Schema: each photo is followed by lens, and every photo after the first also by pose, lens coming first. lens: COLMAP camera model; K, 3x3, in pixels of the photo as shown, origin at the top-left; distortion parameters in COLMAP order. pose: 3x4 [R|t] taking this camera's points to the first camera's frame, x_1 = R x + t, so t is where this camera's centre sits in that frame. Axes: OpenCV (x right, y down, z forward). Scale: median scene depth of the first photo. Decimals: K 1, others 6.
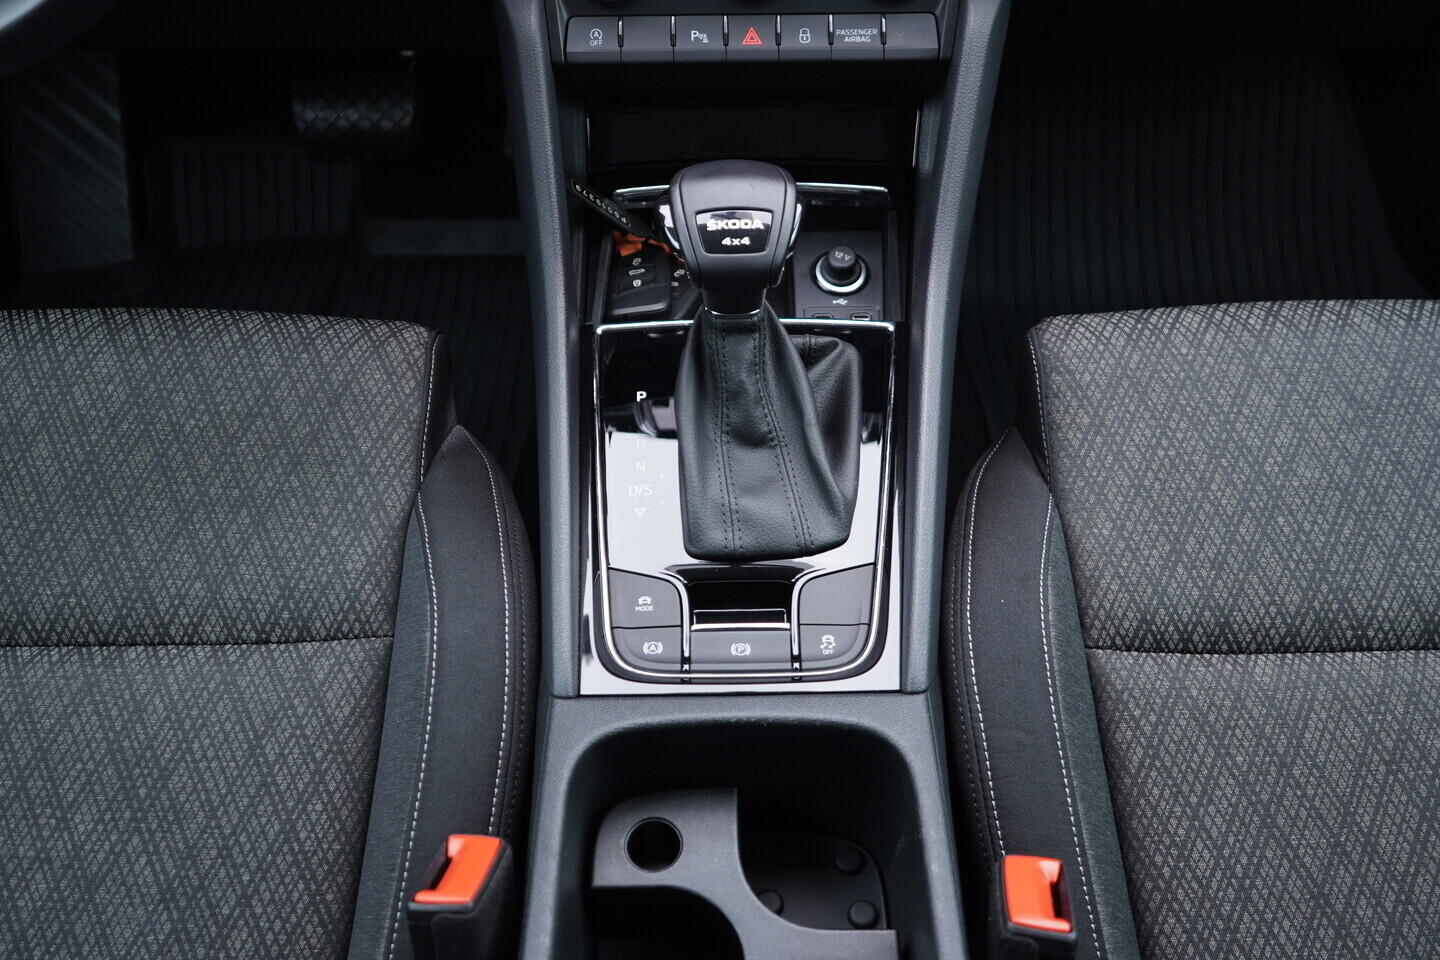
lens RADIAL K [[1461.2, 0, 720.0], [0, 1461.2, 480.0], [0, 0, 1]] dist [0.000087, 0.004299]
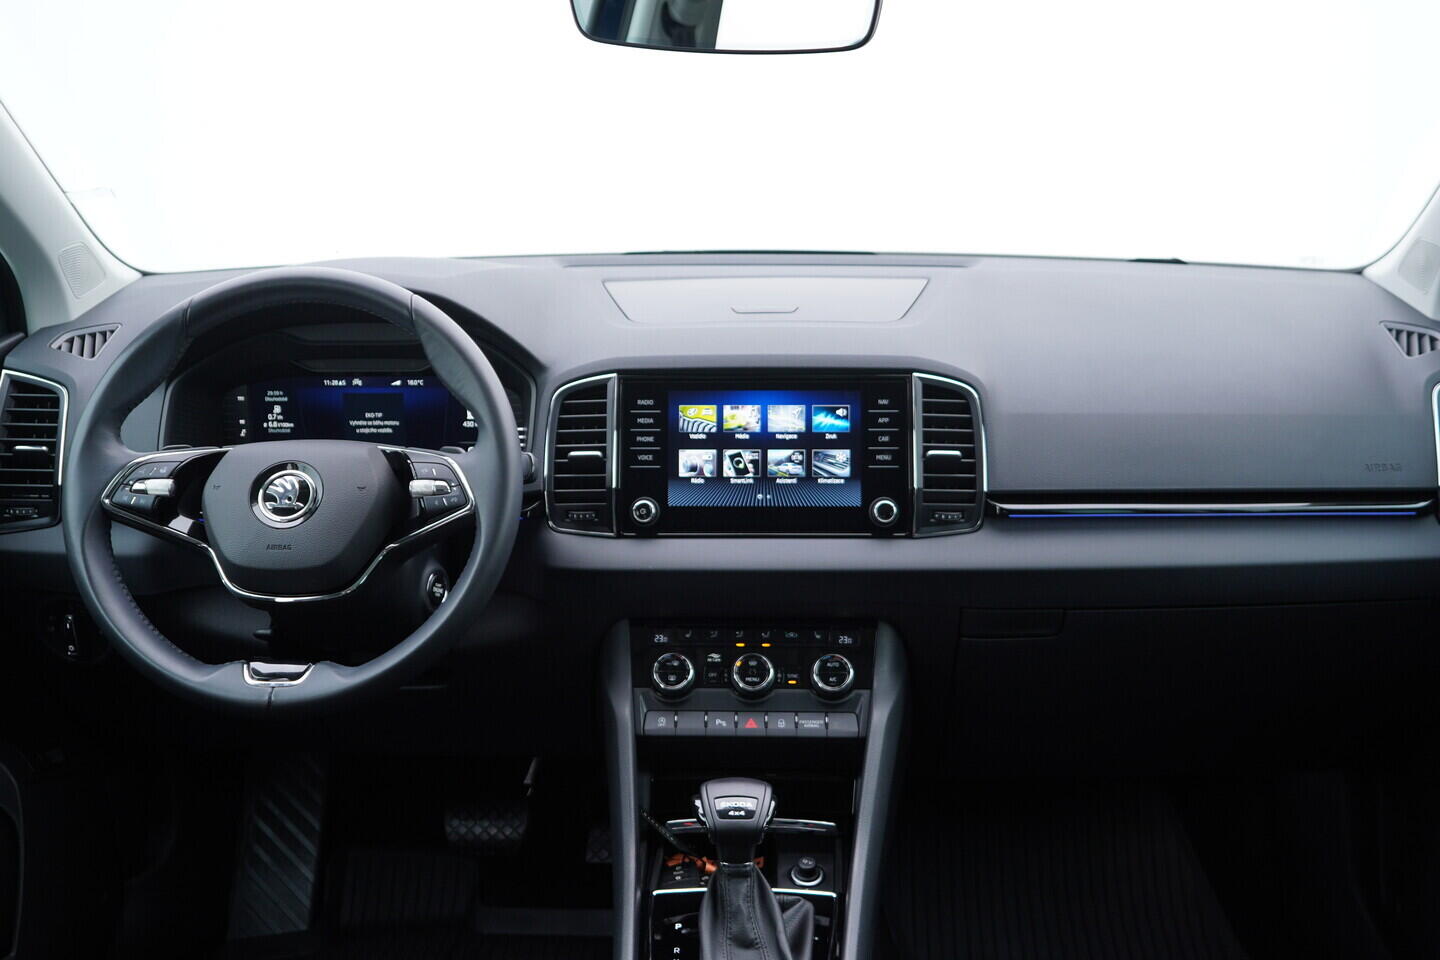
lens RADIAL K [[1461.2, 0, 720.0], [0, 1461.2, 480.0], [0, 0, 1]] dist [0.000087, 0.004299]
pose [[0.999397, 0.014101, -0.031724, 0.036067], [-0.029314, 0.832324, -0.553513, 0.421695], [0.018600, 0.554110, 0.832236, -0.613499]]
